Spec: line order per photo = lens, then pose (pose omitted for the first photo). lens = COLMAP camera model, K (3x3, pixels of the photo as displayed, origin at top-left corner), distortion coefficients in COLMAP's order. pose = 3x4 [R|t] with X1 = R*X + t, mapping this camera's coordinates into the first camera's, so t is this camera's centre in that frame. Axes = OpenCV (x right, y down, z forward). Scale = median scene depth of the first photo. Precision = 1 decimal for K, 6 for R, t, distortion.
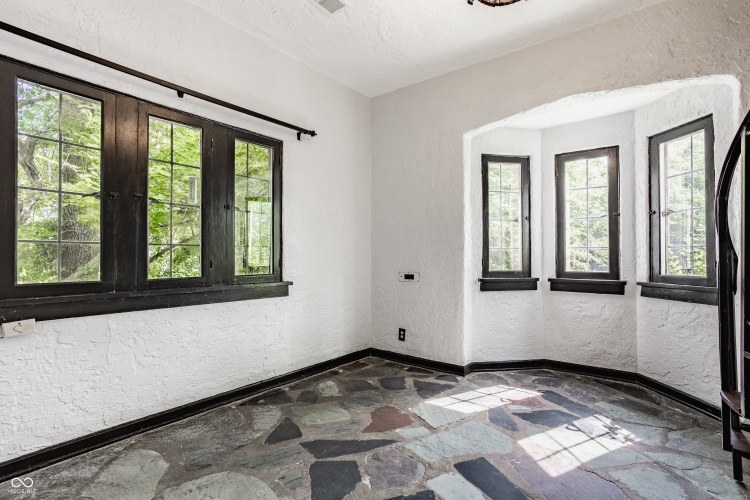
lens RADIAL K [[373.9, 0, 374.9], [0, 373.9, 253.1], [0, 0, 1]] dist [-0.012220, 0.007645]
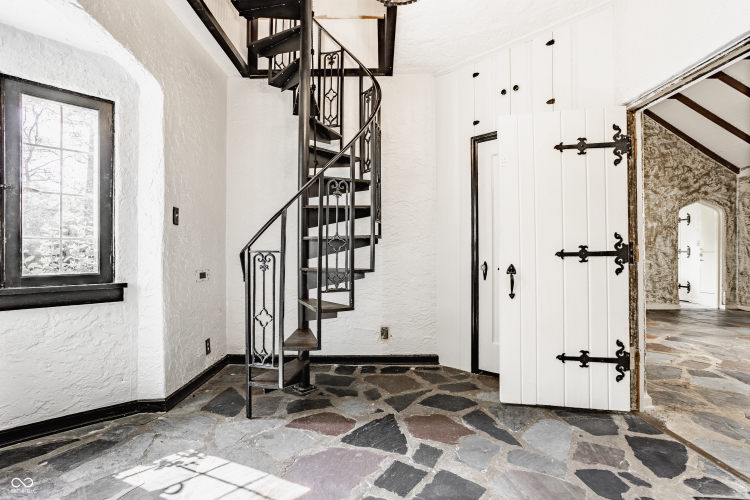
lens RADIAL K [[373.9, 0, 371.1], [0, 373.9, 251.6], [0, 0, 1]] dist [-0.012220, 0.007645]
pose [[-0.629069, 0.008106, 0.777307, -0.240044], [-0.009454, 0.999792, -0.018077, 0.021077], [-0.777292, -0.018720, -0.628862, 1.046503]]
